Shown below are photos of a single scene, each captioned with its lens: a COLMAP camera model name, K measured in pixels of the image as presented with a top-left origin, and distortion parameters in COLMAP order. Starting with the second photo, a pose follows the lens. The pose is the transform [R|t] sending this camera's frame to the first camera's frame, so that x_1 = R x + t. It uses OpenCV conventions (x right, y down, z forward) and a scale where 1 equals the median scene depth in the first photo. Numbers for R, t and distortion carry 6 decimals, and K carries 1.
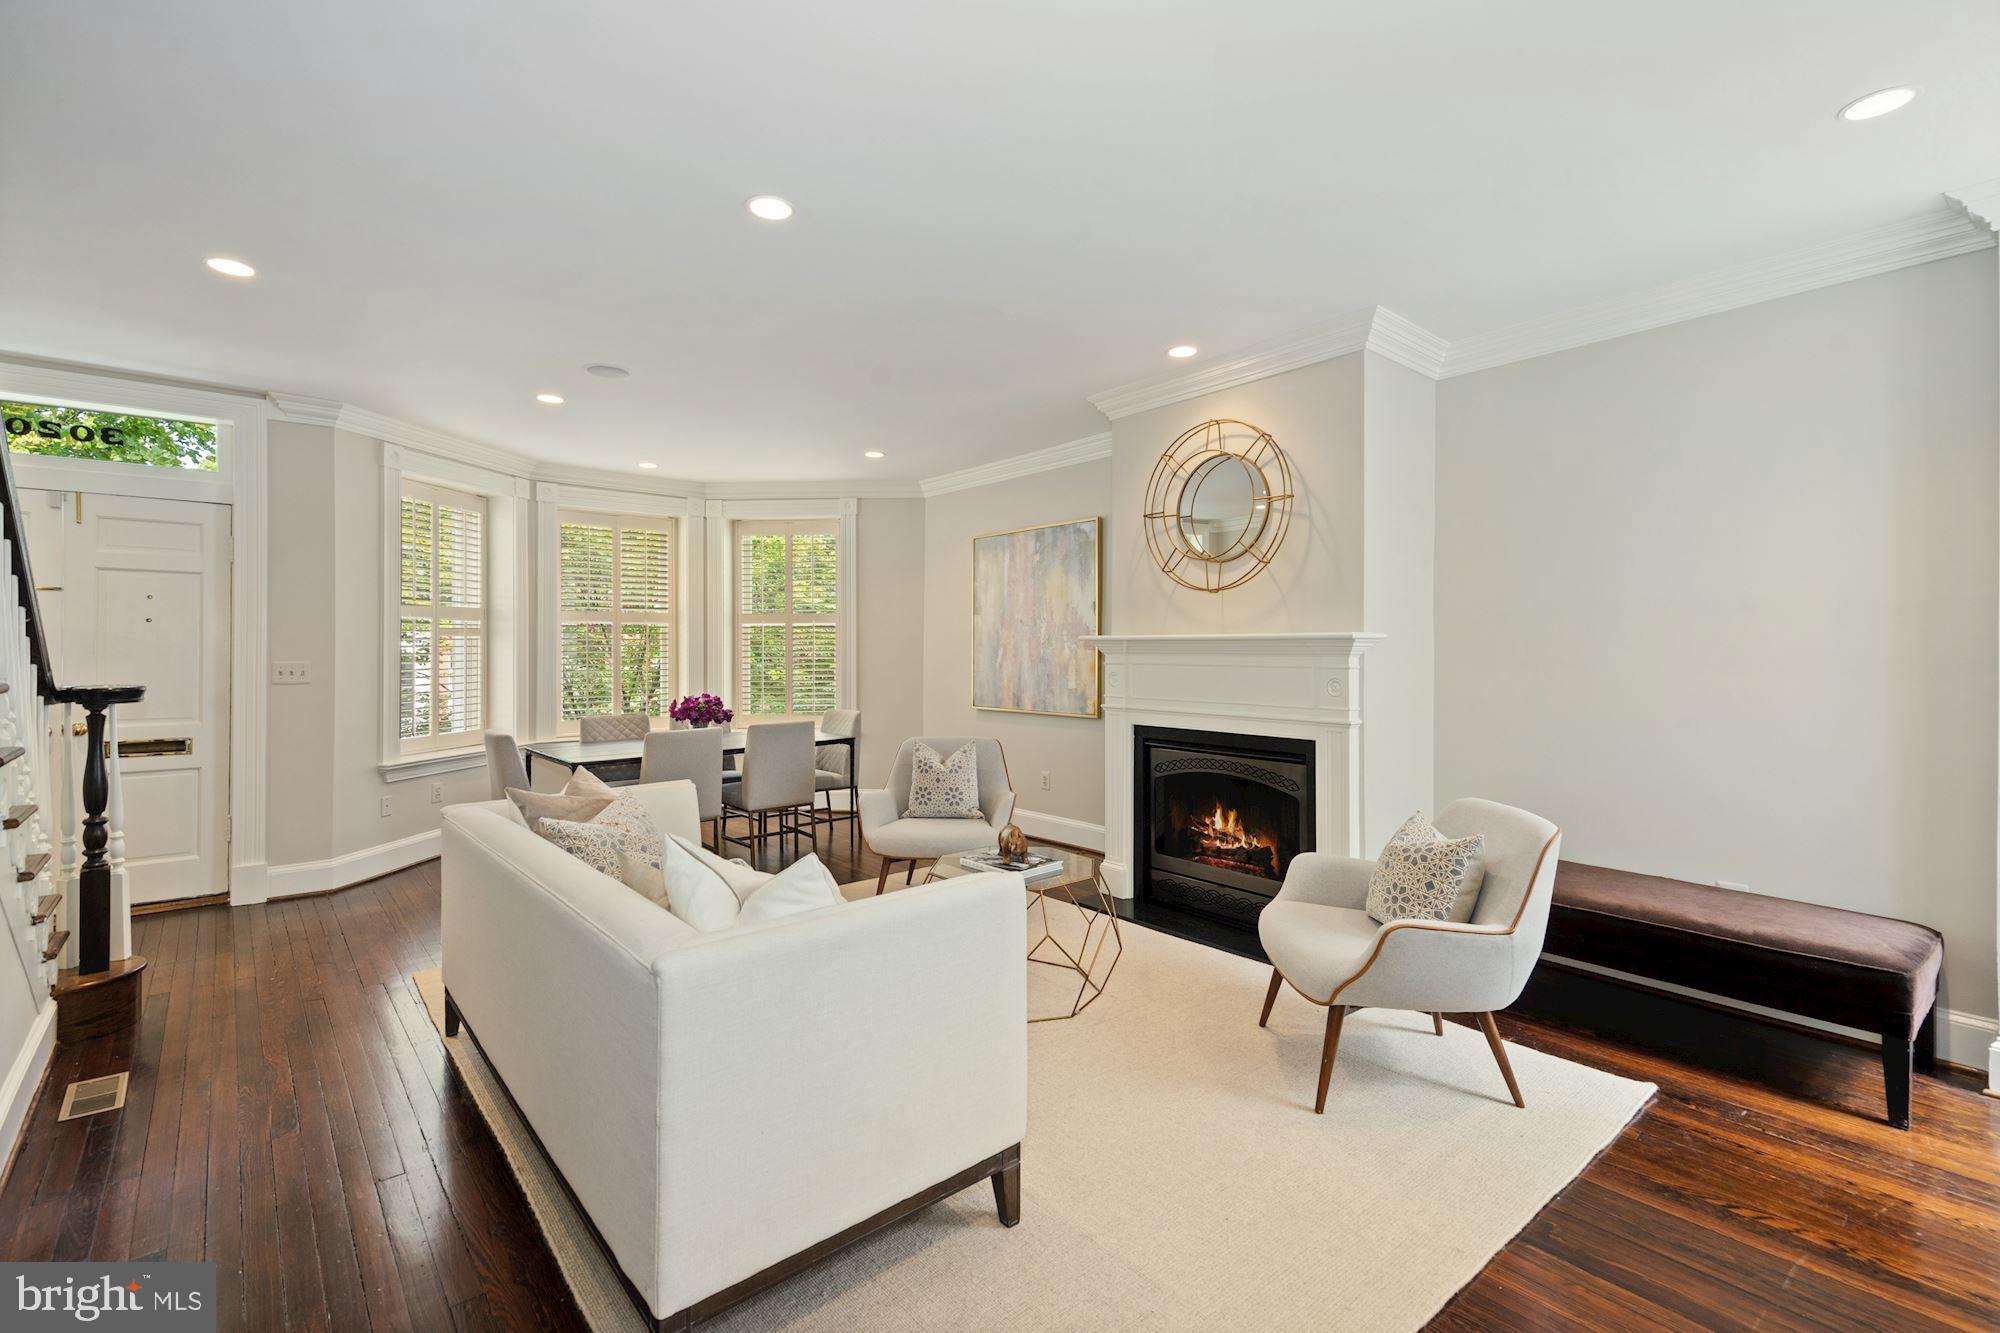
lens RADIAL K [[907.6, 0, 1009.7], [0, 907.6, 653.6], [0, 0, 1]] dist [0.005218, 0.000336]
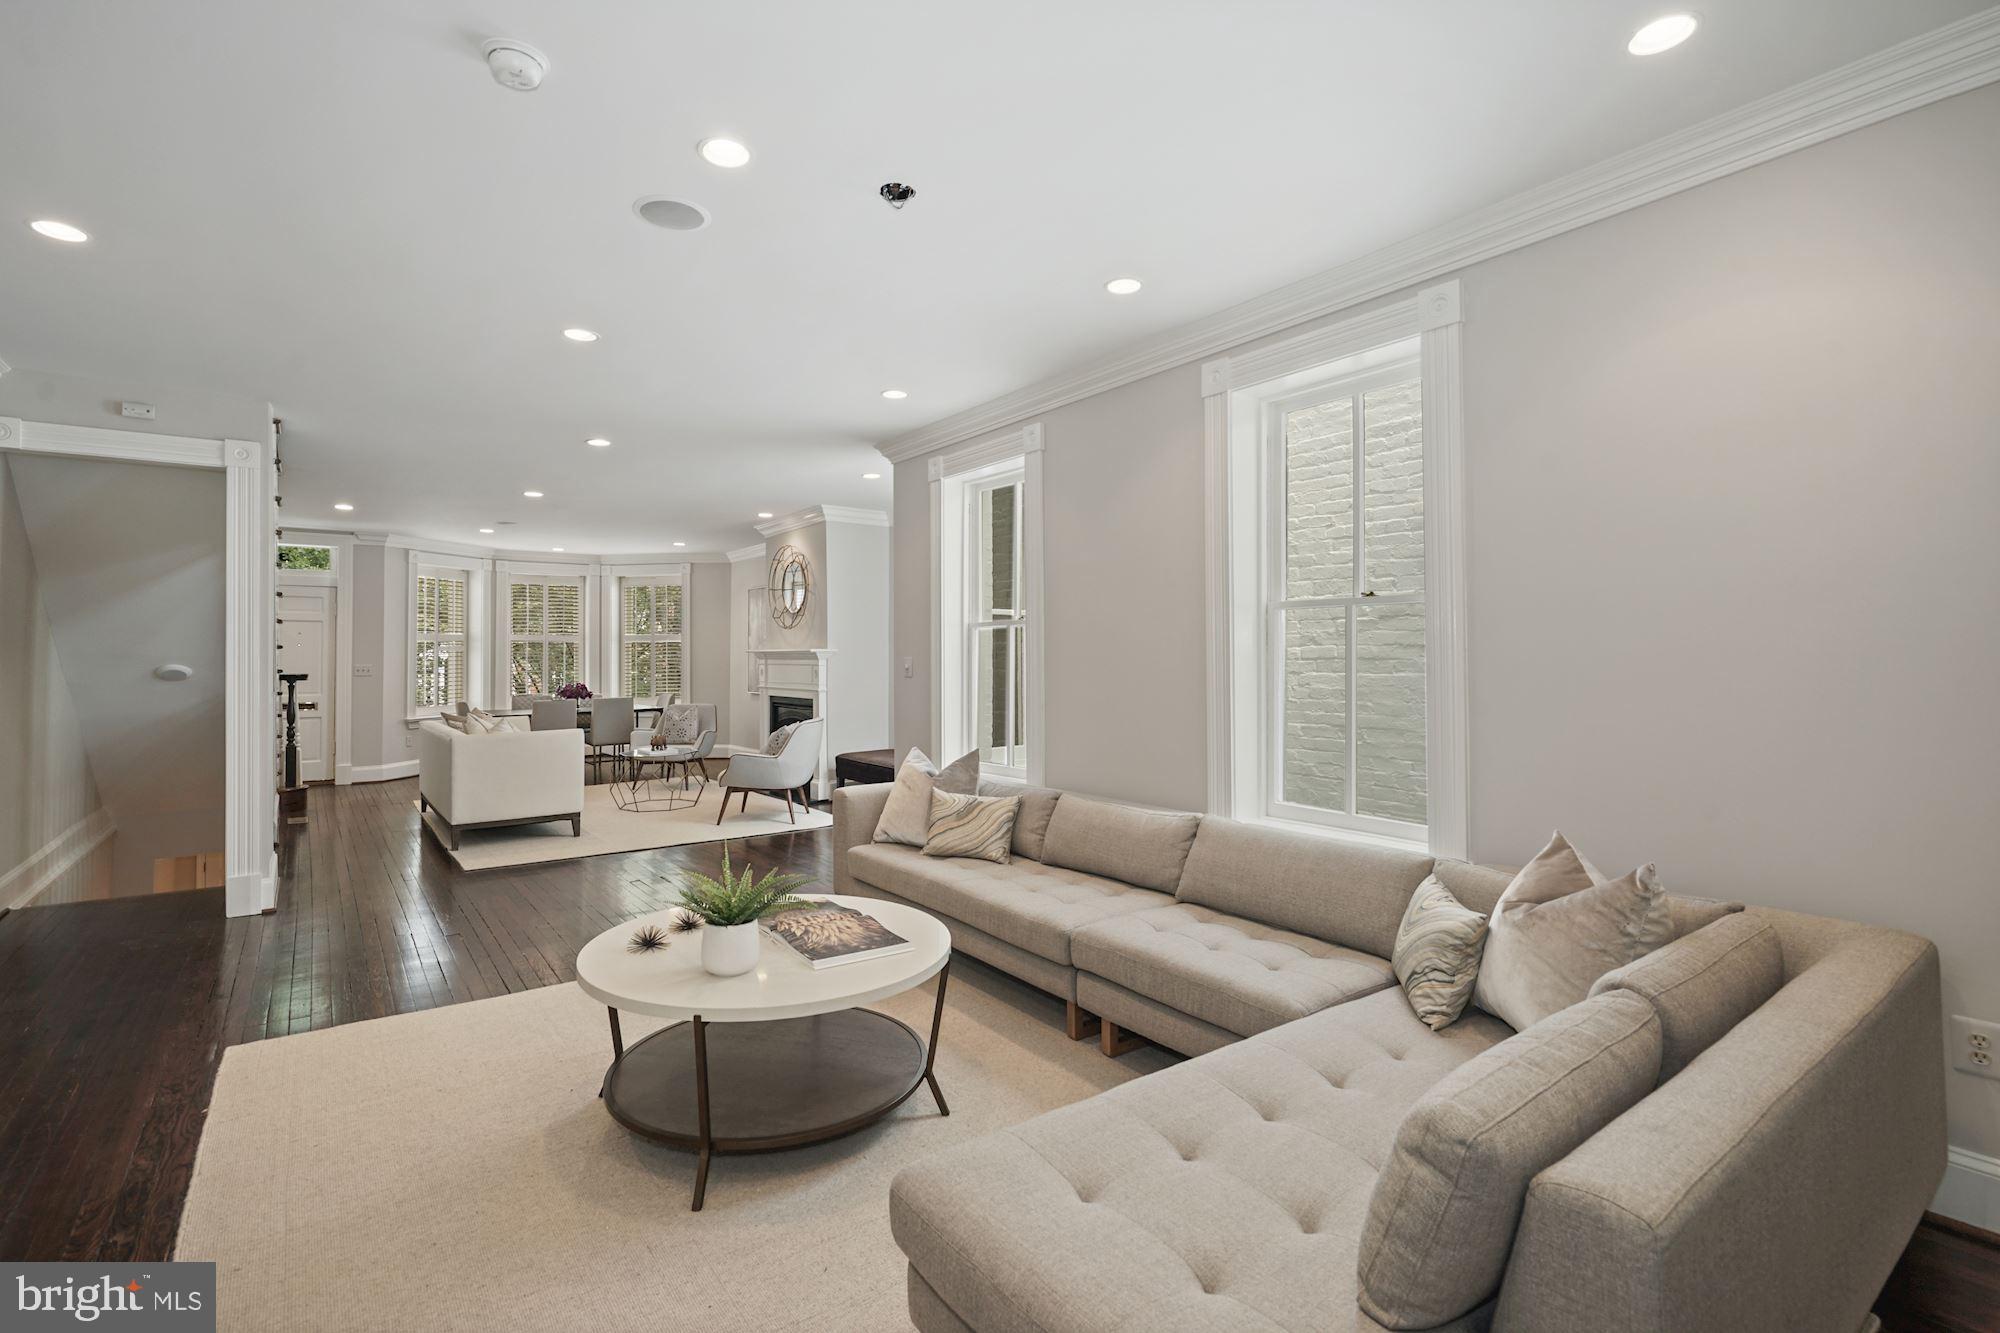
lens RADIAL K [[907.6, 0, 951.5], [0, 907.6, 644.1], [0, 0, 1]] dist [0.005218, 0.000336]
pose [[0.996097, -0.005974, -0.088058, 0.451399], [0.004477, 0.999842, -0.017198, 0.002457], [0.088147, 0.016736, 0.995967, -0.587233]]
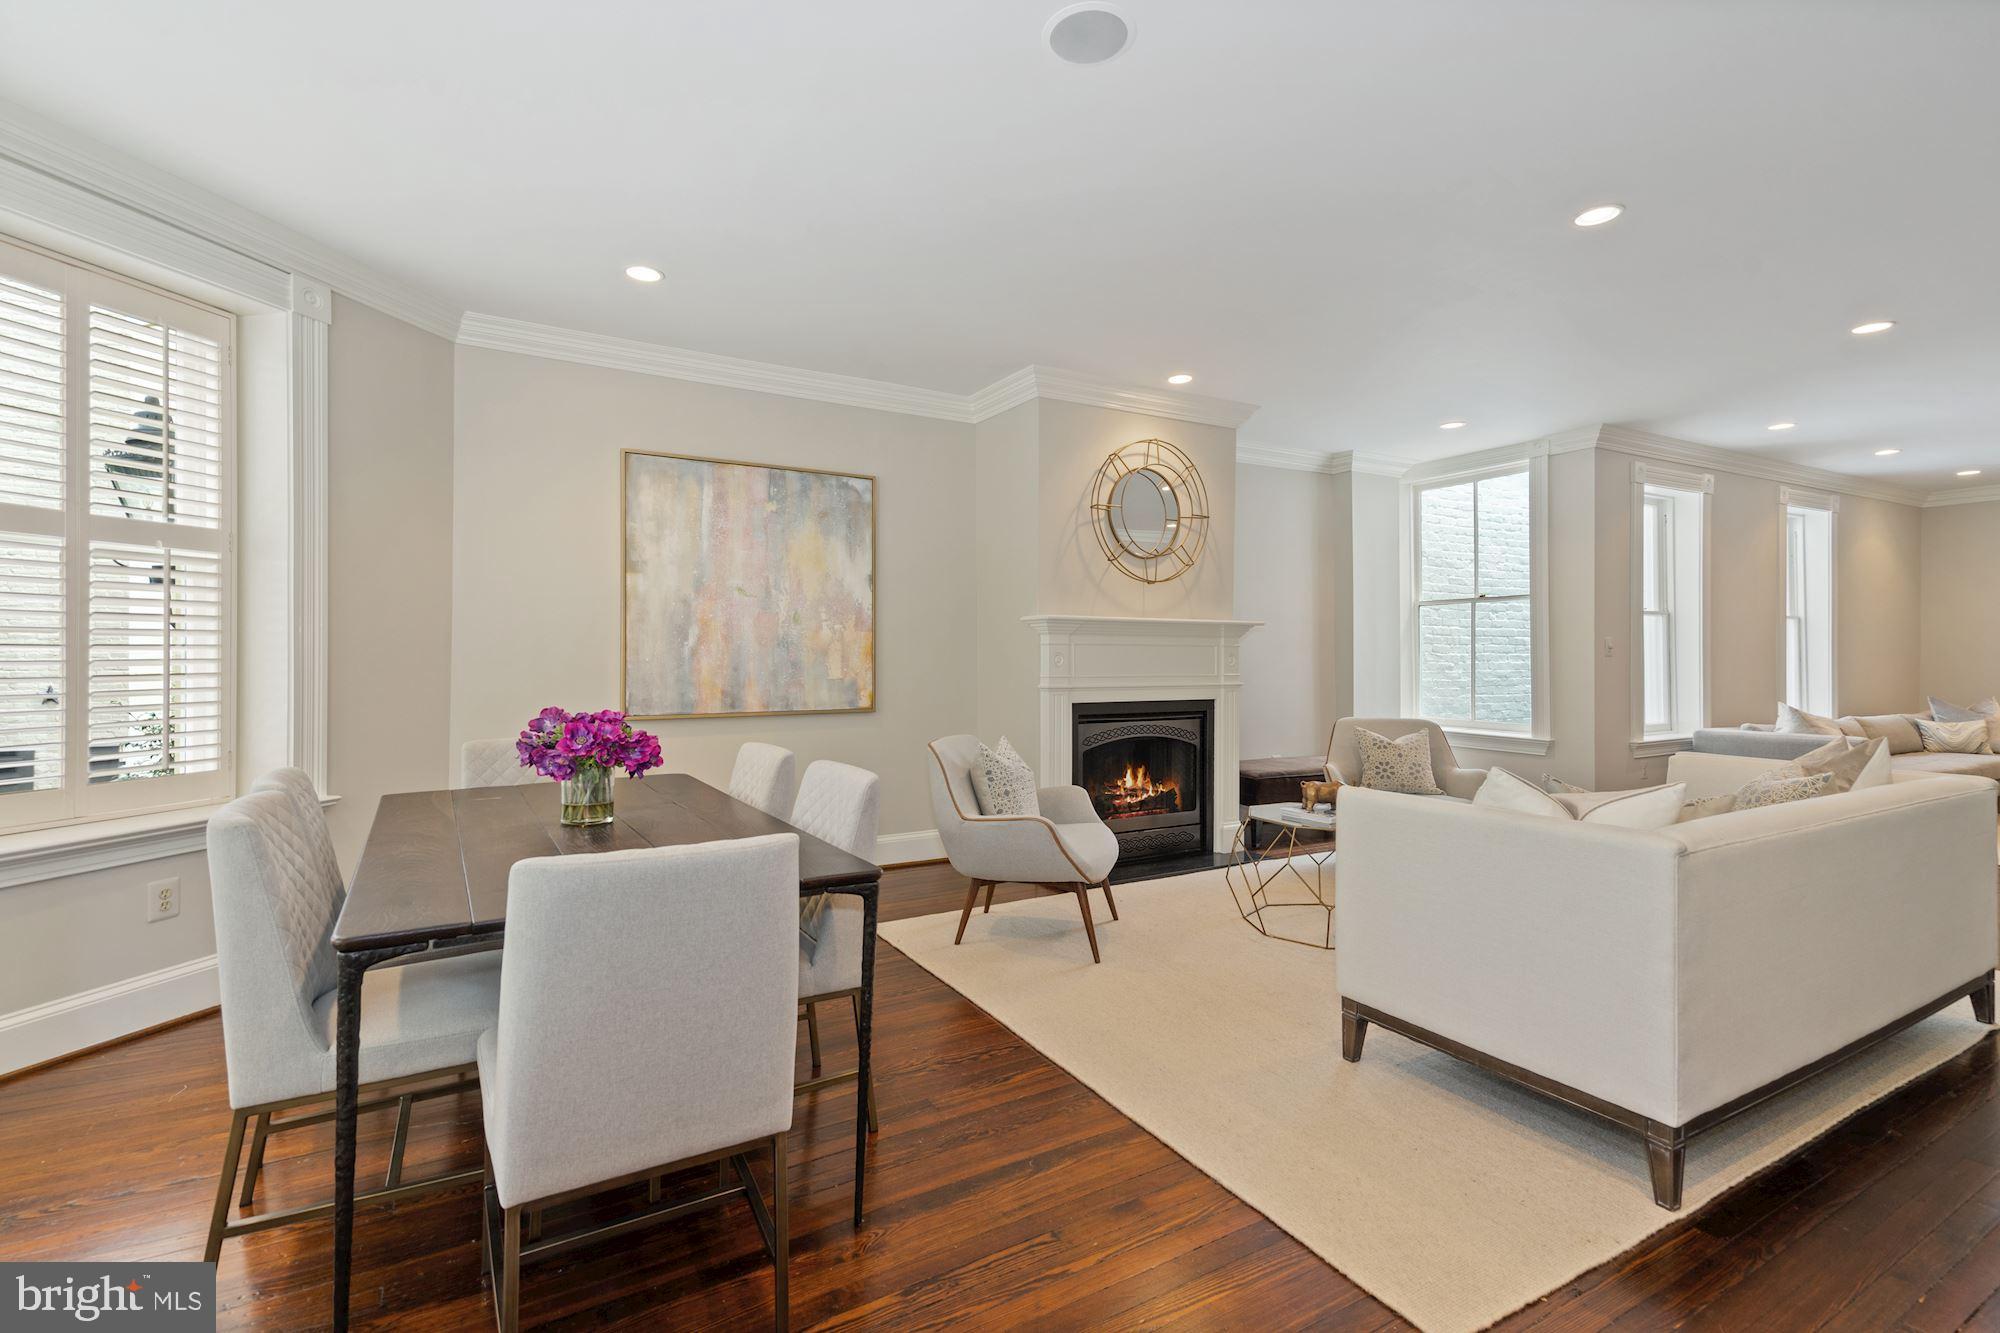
lens RADIAL K [[907.6, 0, 1002.5], [0, 907.6, 640.1], [0, 0, 1]] dist [0.005218, 0.000336]
pose [[0.176128, 0.010498, 0.984311, -0.940221], [0.000506, 0.999942, -0.010756, 0.017774], [-0.984367, 0.002393, 0.176112, 0.950018]]
